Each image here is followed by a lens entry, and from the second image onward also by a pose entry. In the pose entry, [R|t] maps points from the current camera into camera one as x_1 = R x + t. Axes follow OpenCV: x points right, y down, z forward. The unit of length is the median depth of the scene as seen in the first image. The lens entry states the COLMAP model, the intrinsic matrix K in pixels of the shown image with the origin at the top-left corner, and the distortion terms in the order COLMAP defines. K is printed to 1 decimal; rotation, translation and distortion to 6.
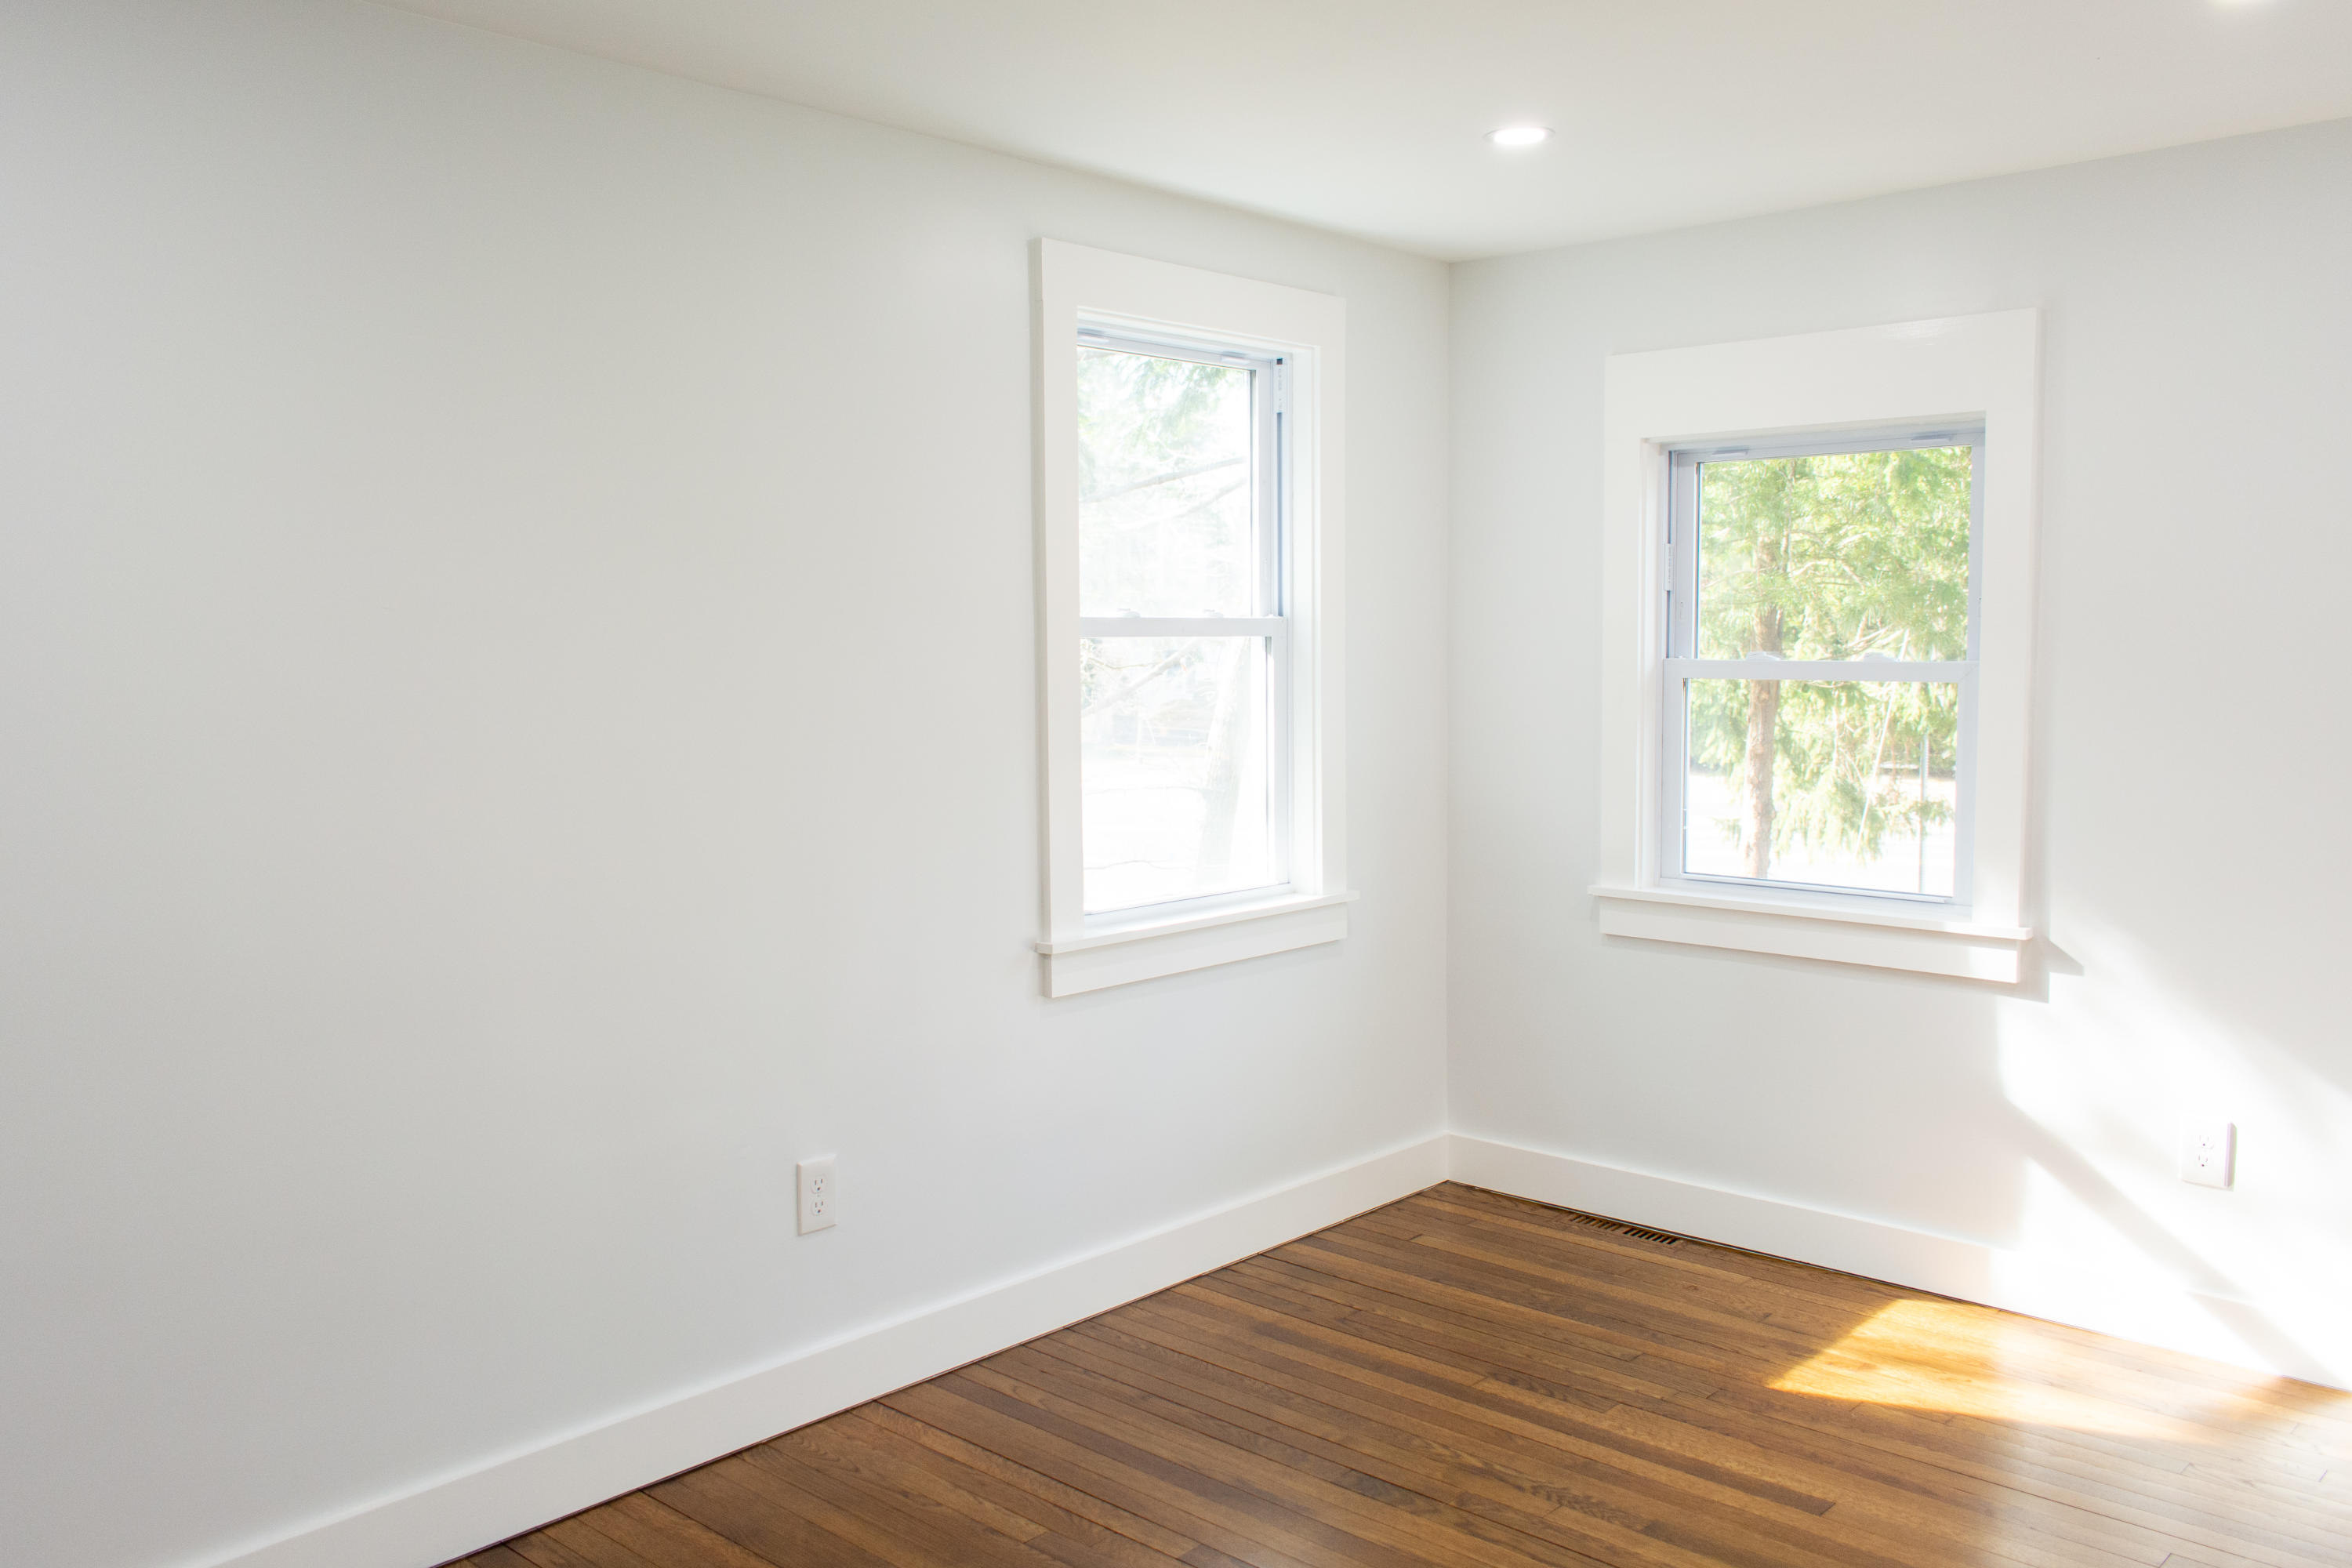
lens RADIAL K [[1851.0, 0, 1176.0], [0, 1851.0, 784.0], [0, 0, 1]] dist [0.009697, 0.006115]
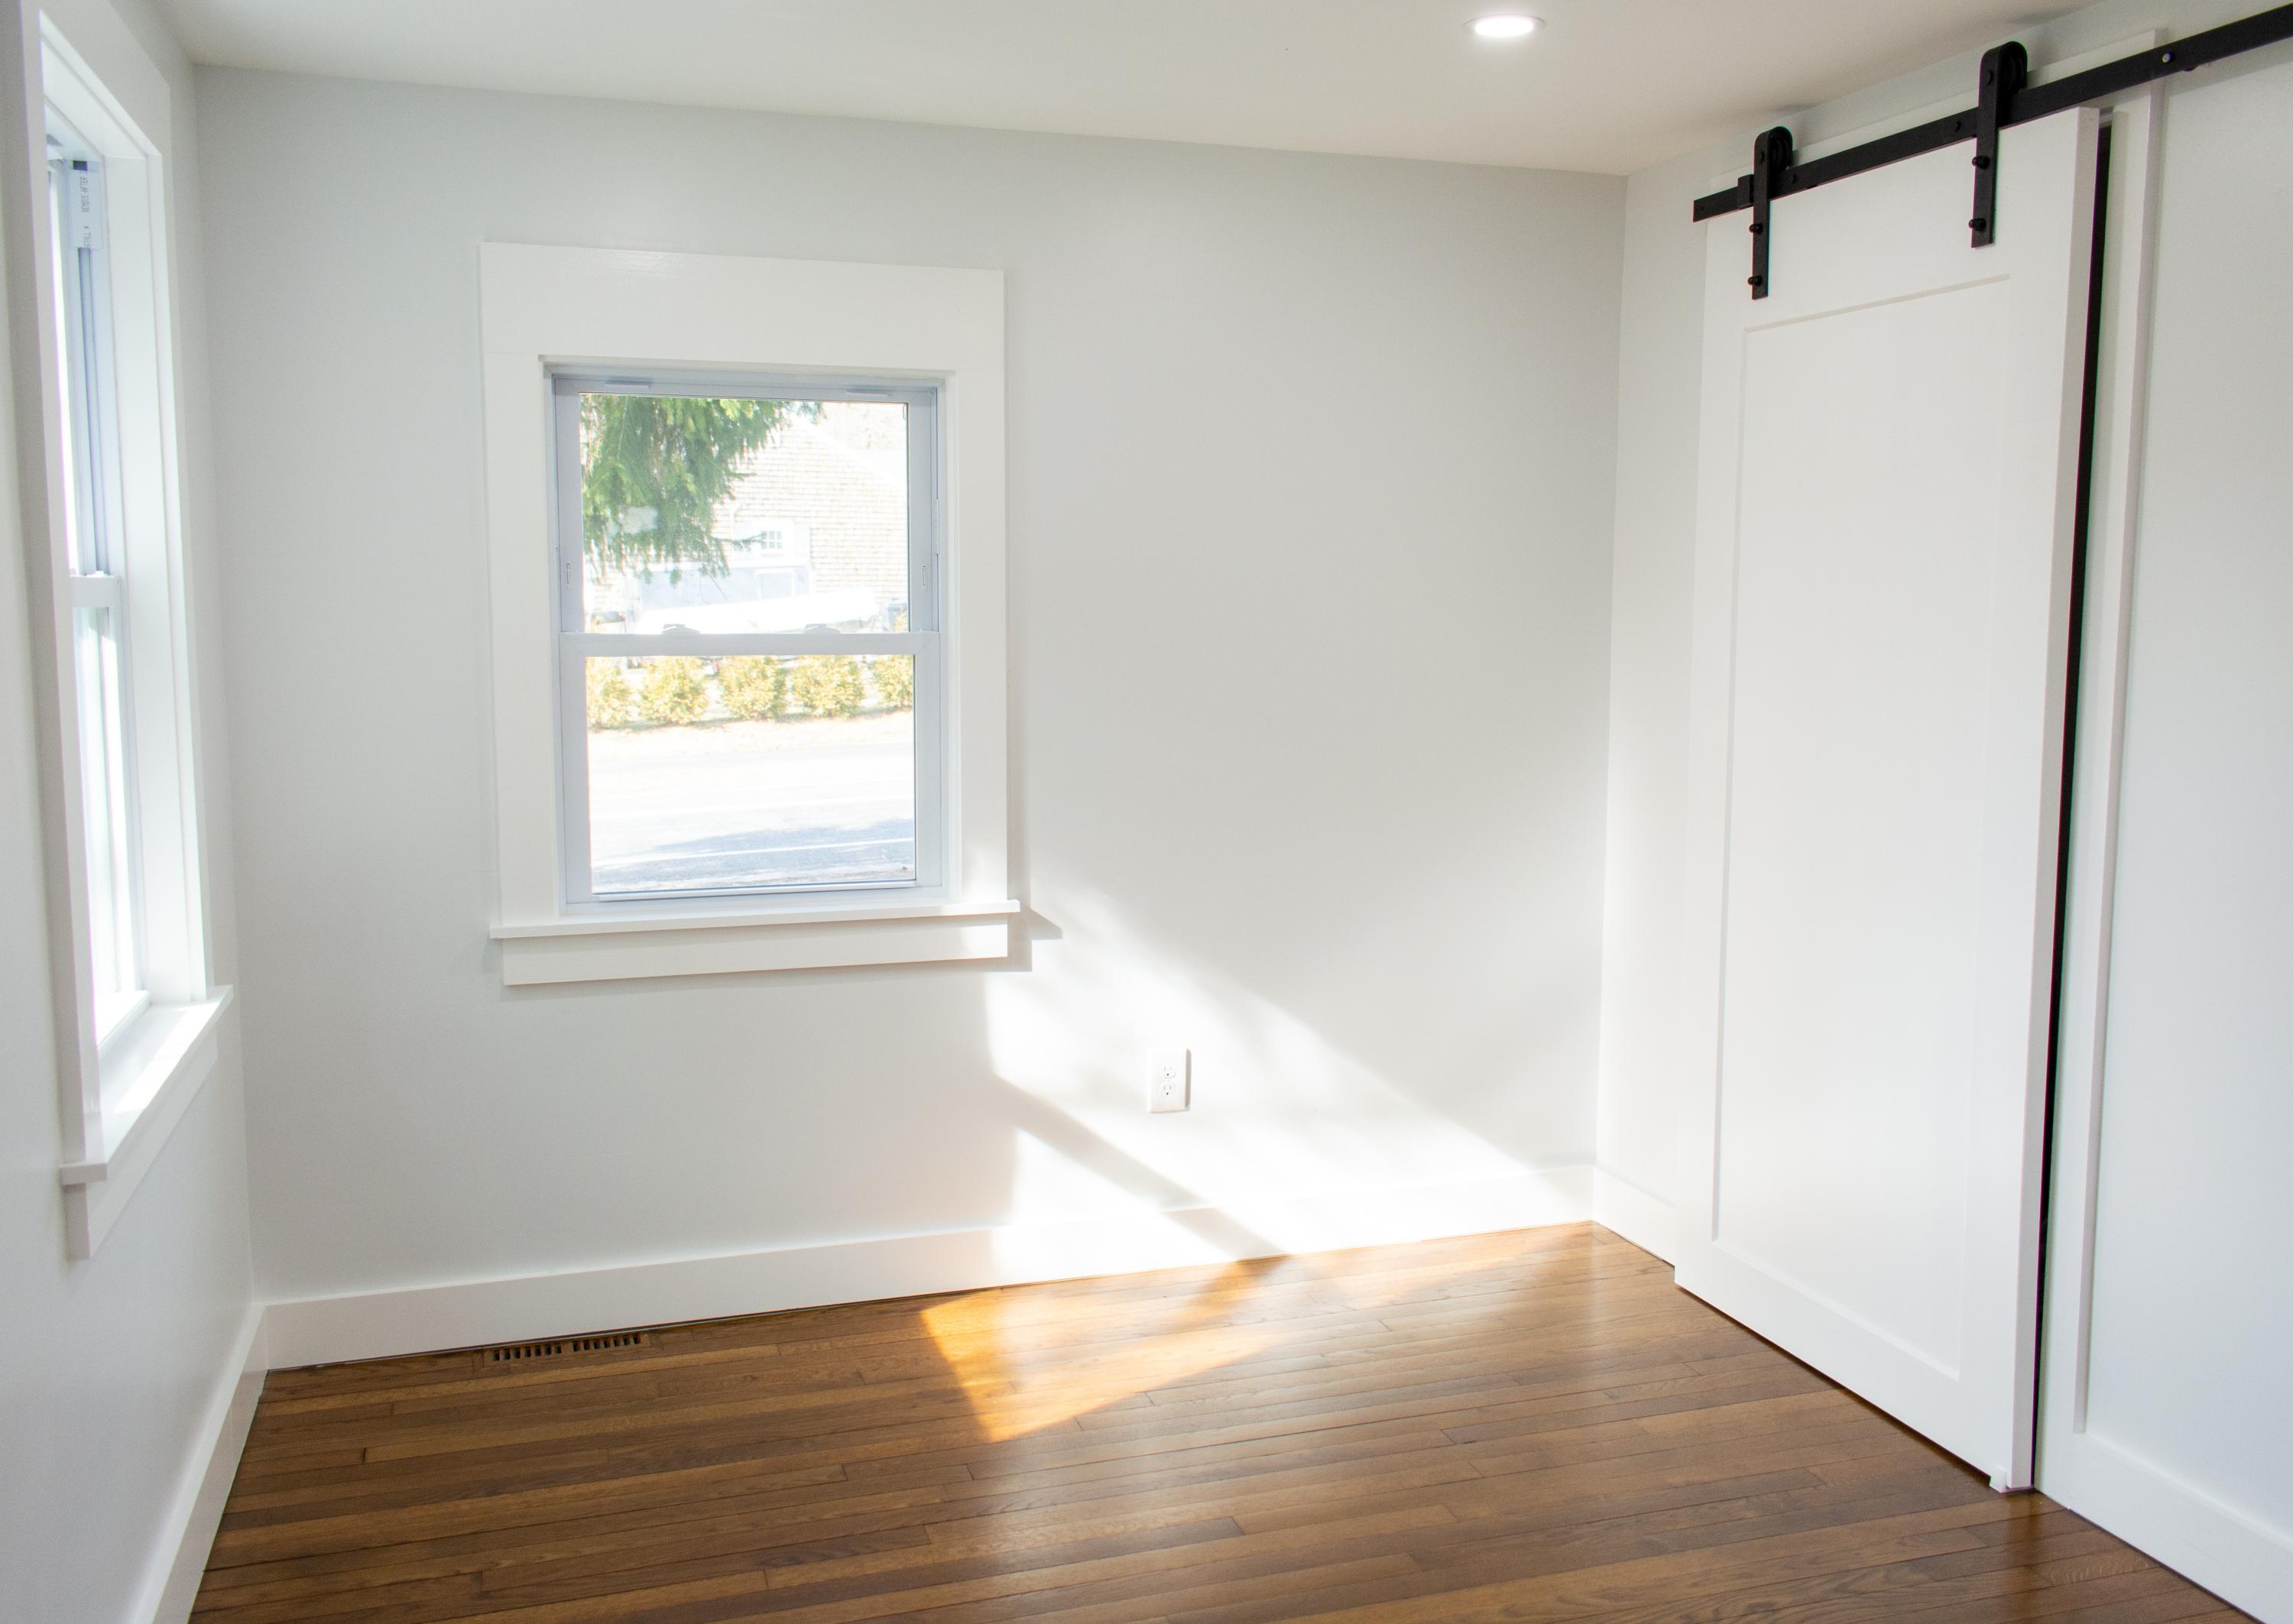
lens RADIAL K [[1931.3, 0, 1145.7], [0, 1931.3, 781.2], [0, 0, 1]] dist [-0.003033, 0.005151]
pose [[0.492272, -0.081458, 0.866621, -0.390469], [0.066468, 0.996222, 0.055884, -0.038231], [-0.867900, 0.030092, 0.495827, 0.417728]]
